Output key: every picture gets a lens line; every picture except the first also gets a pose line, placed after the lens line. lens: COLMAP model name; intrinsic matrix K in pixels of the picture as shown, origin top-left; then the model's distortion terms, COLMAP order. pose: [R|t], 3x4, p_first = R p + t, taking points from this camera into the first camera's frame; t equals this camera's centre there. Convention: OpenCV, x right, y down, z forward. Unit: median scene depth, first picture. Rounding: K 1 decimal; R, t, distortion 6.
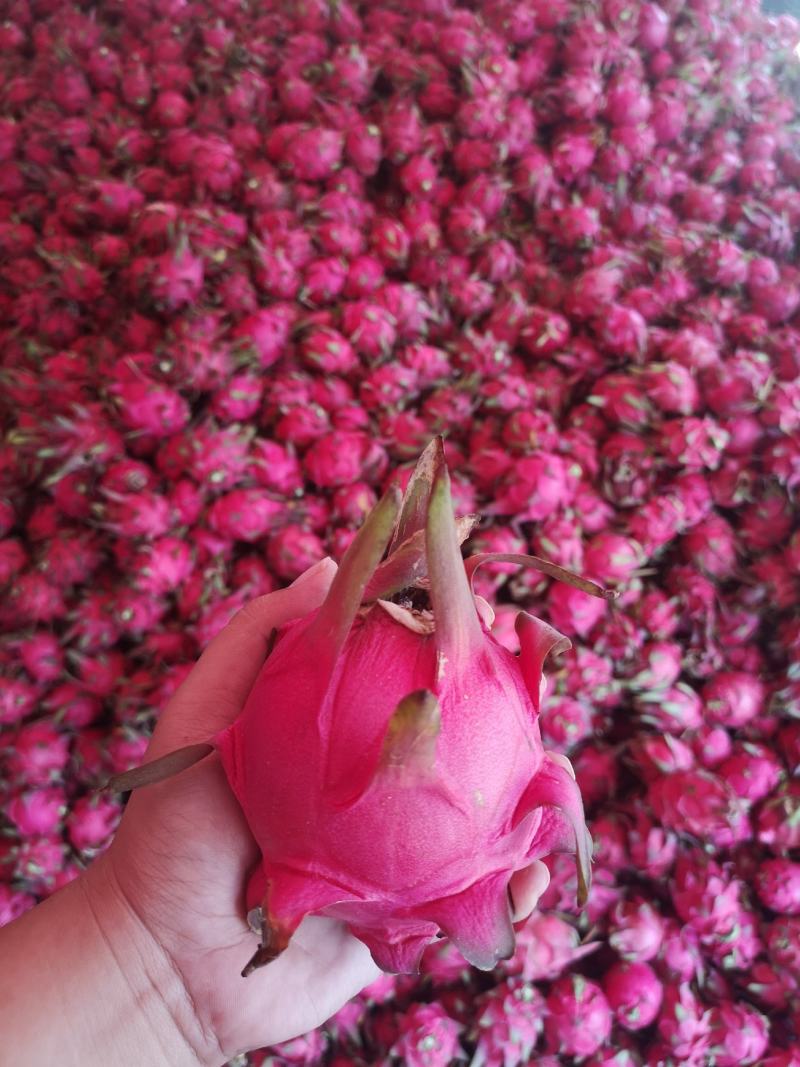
lens RADIAL K [[836.9, 0, 400.0], [0, 836.9, 533.5], [0, 0, 1]] dist [0.066751, -0.052196]
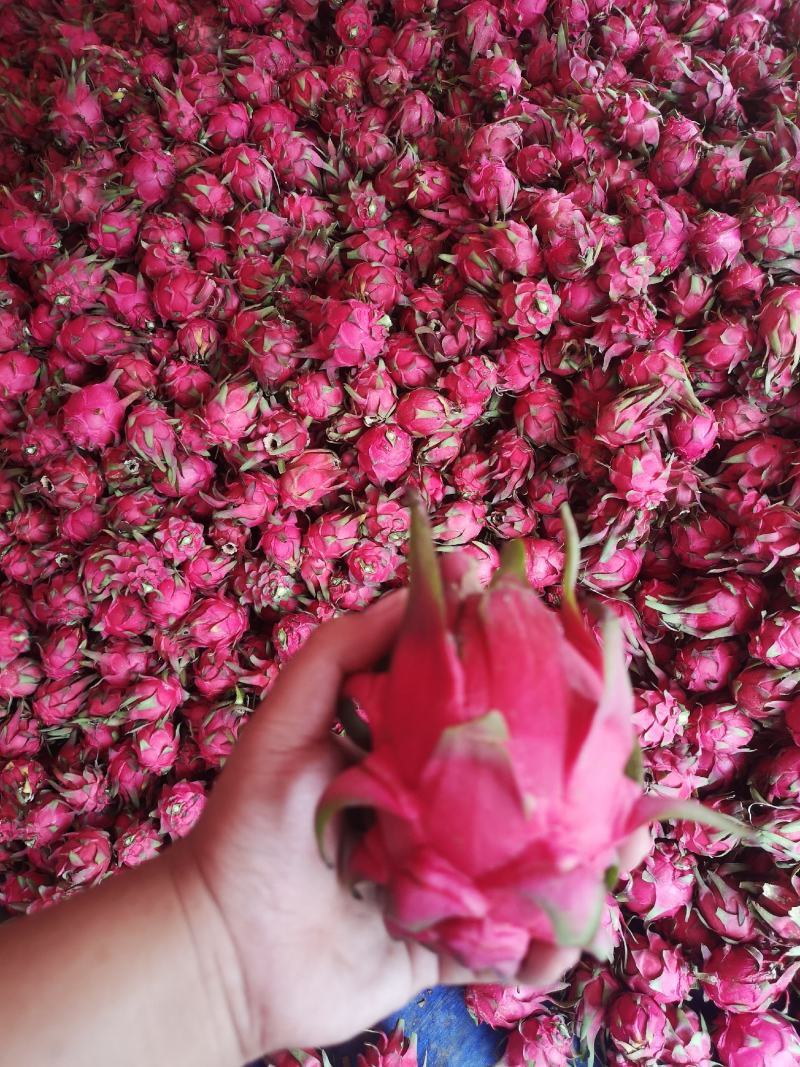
lens RADIAL K [[836.9, 0, 400.0], [0, 836.9, 533.5], [0, 0, 1]] dist [0.066751, -0.052196]
pose [[0.976760, 0.118865, -0.178359, 0.410772], [-0.097772, 0.987610, 0.122747, 0.050063], [0.190739, -0.102456, 0.976279, -0.026979]]
